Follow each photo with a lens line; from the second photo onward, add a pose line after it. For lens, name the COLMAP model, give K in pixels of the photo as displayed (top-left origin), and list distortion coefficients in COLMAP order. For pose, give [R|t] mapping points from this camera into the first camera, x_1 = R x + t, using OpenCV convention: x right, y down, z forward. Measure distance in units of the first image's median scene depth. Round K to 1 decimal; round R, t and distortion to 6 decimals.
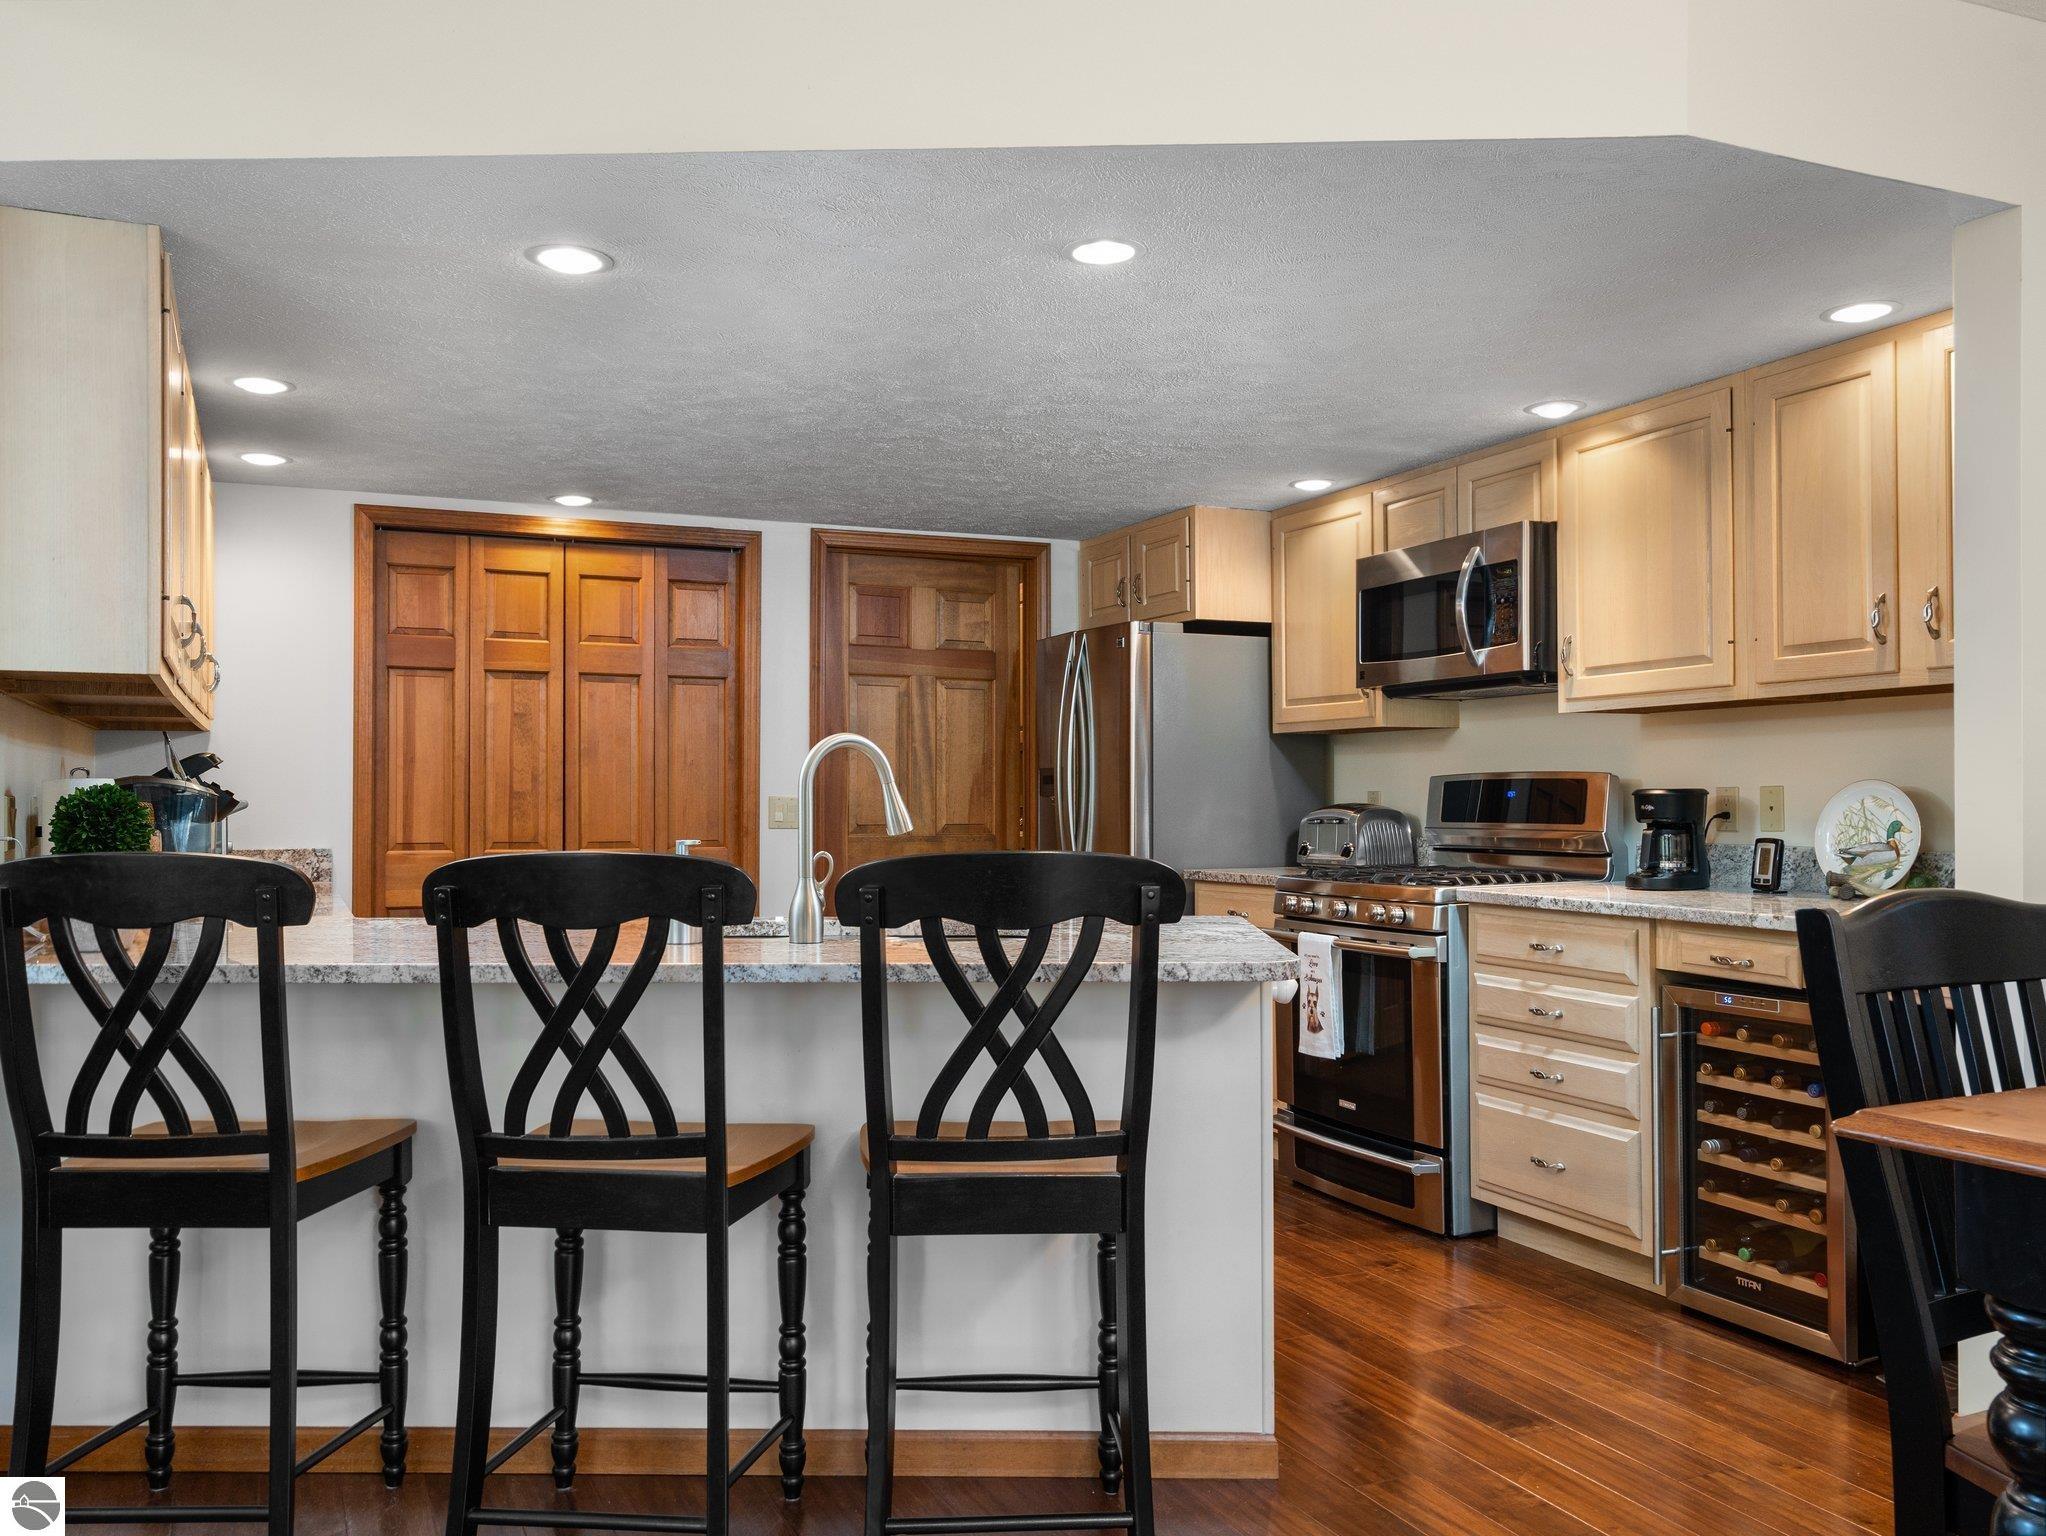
lens RADIAL K [[1607.6, 0, 1013.2], [0, 1607.6, 782.3], [0, 0, 1]] dist [0.006730, 0.005535]
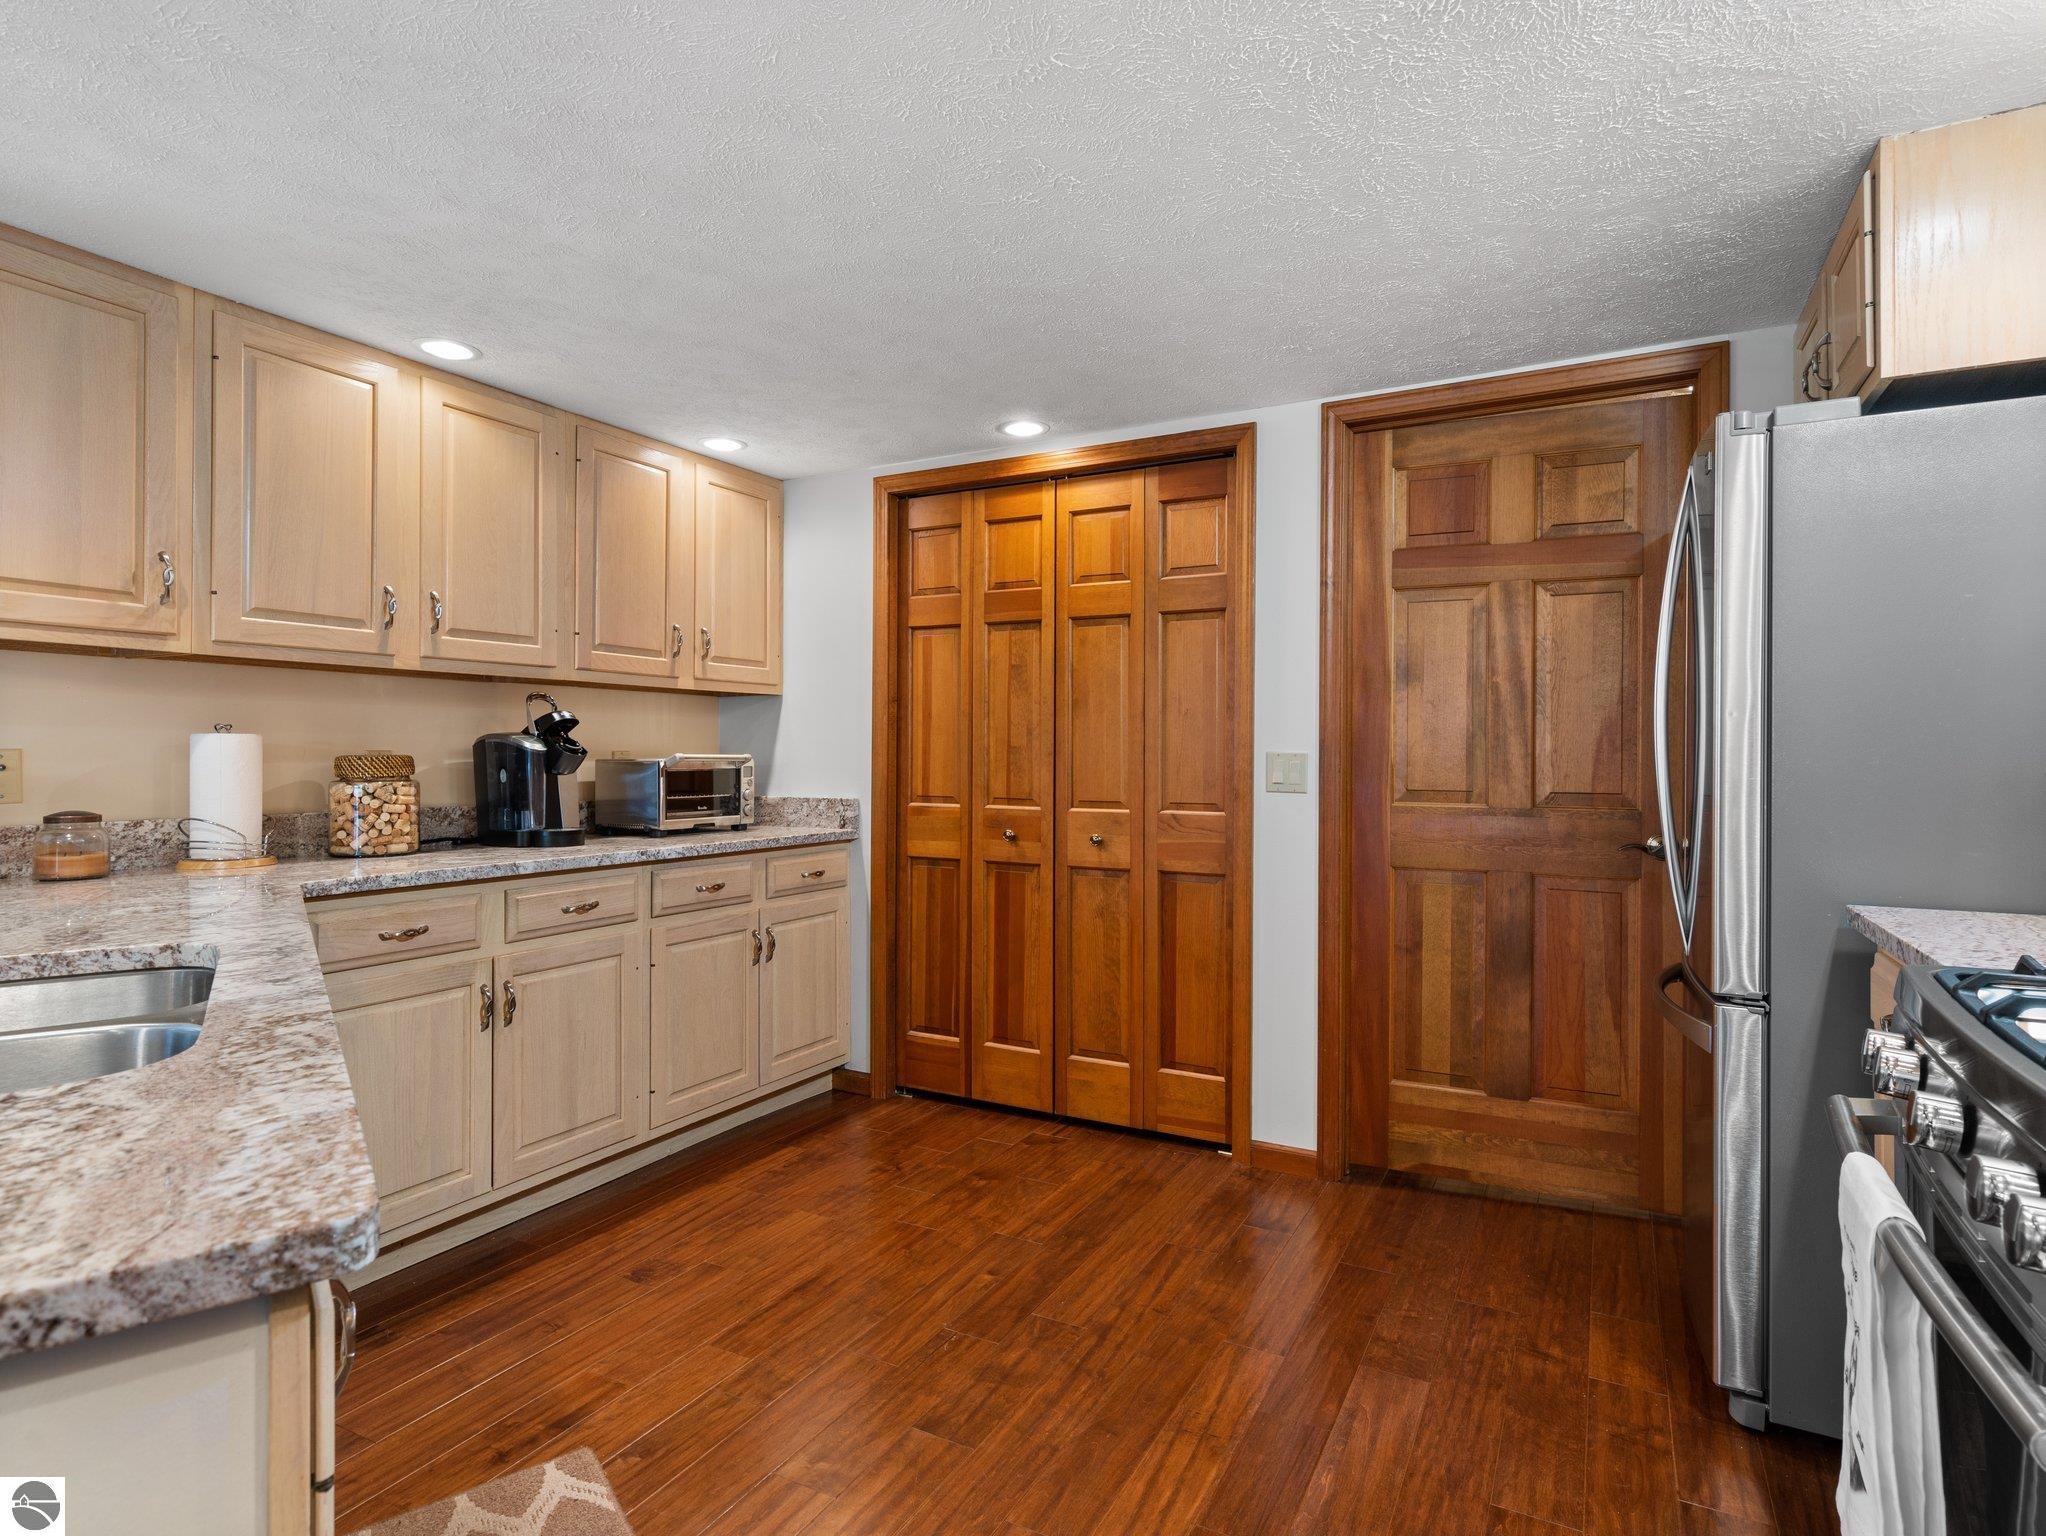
lens RADIAL K [[1074.6, 0, 1032.2], [0, 1074.6, 752.9], [0, 0, 1]] dist [-0.007247, 0.000552]
pose [[0.609764, 0.006088, -0.792560, 0.217758], [0.007822, 0.999876, 0.013699, 0.001164], [0.792544, -0.014553, 0.609641, 0.631272]]
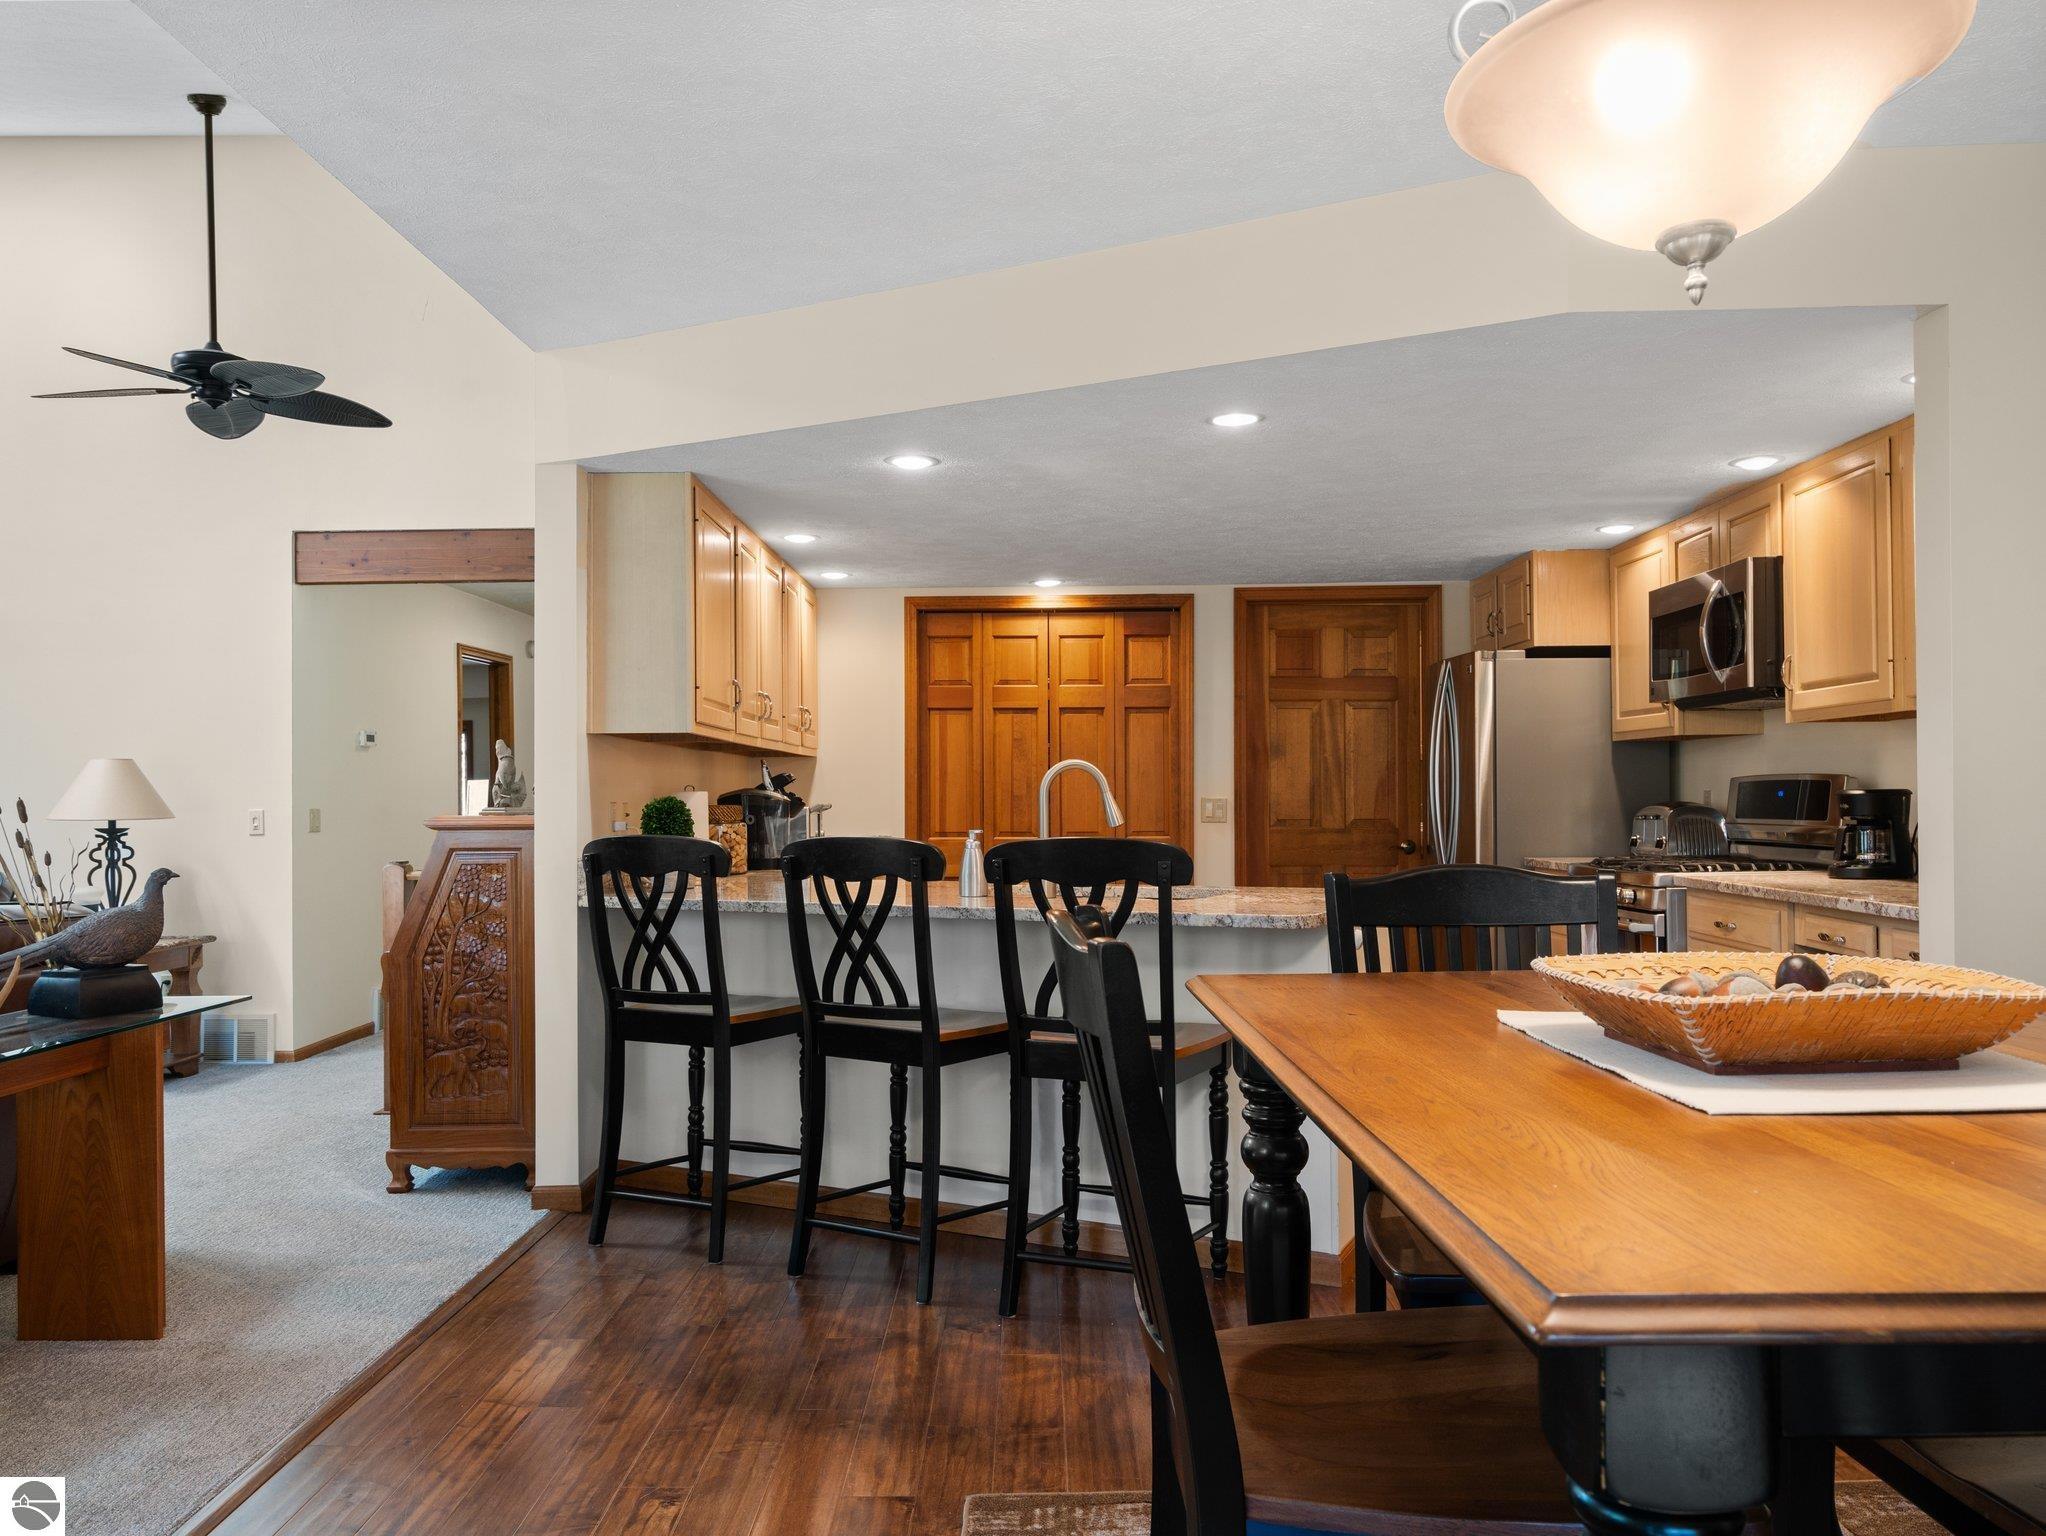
lens RADIAL K [[1465.3, 0, 1022.7], [0, 1465.3, 774.5], [0, 0, 1]] dist [0.002902, -0.000580]
pose [[0.905513, -0.011880, -0.424153, 0.237545], [0.010569, 0.999929, -0.005442, -0.005465], [0.424188, 0.000445, 0.905574, -0.142164]]
